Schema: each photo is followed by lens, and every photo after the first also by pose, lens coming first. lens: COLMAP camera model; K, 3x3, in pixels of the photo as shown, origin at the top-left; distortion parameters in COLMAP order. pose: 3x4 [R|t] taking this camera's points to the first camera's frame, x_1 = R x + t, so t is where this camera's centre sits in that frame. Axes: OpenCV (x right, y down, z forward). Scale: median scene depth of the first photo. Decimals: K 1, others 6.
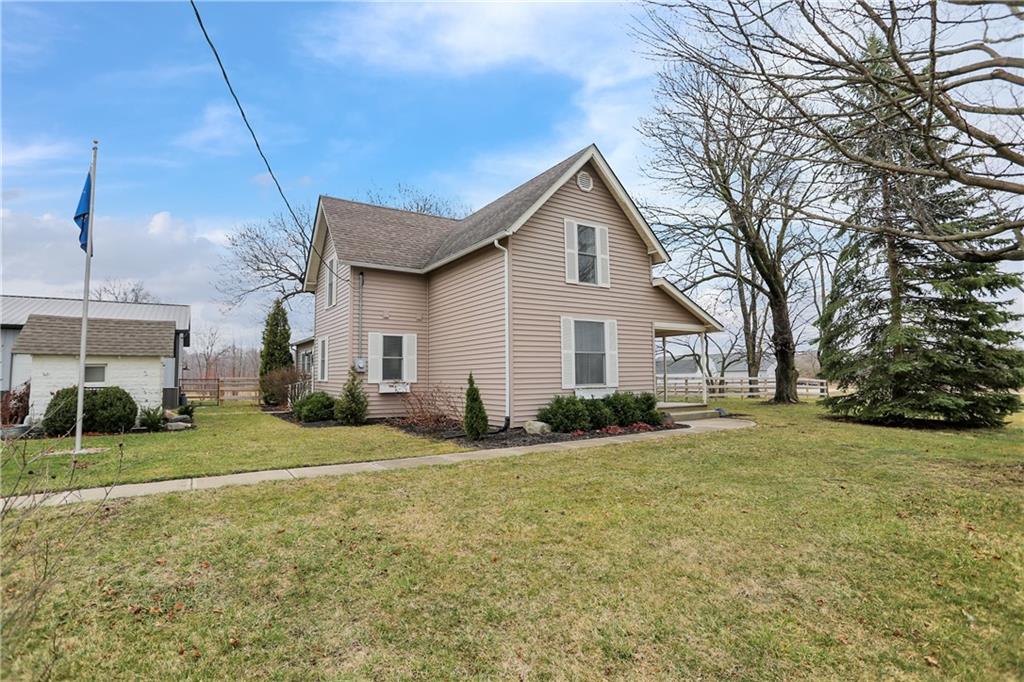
lens RADIAL K [[492.8, 0, 517.2], [0, 492.8, 343.0], [0, 0, 1]] dist [-0.021555, 0.000741]
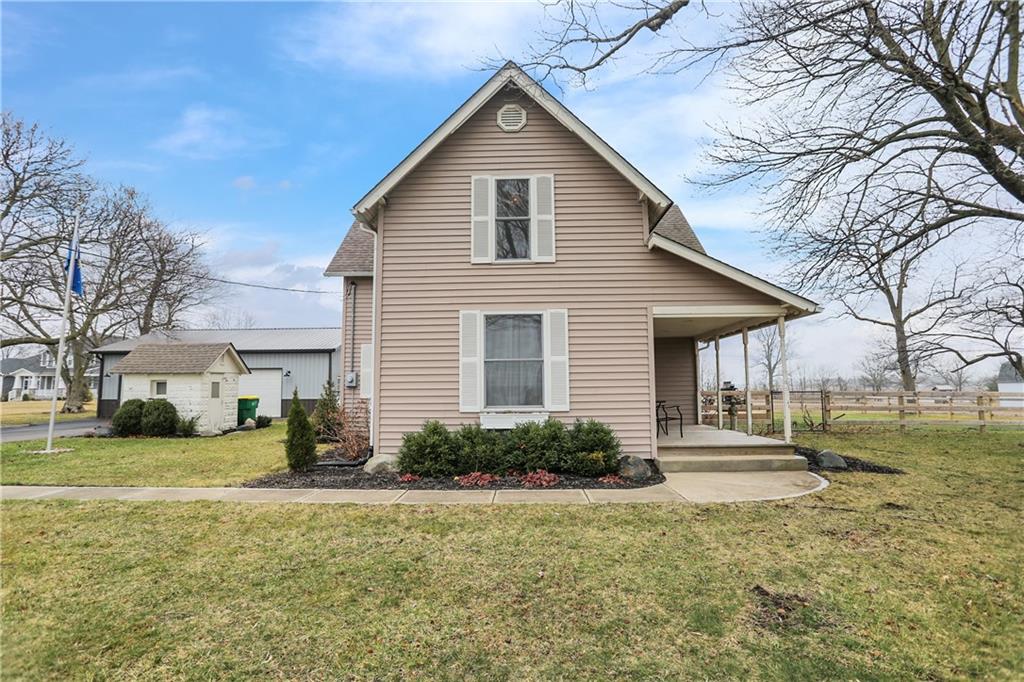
lens RADIAL K [[492.8, 0, 517.2], [0, 492.8, 343.0], [0, 0, 1]] dist [-0.021555, 0.000741]
pose [[0.826272, -0.046325, -0.561363, 0.538457], [0.035570, 0.998914, -0.030077, 0.016890], [0.562147, 0.004884, 0.827023, 0.435079]]
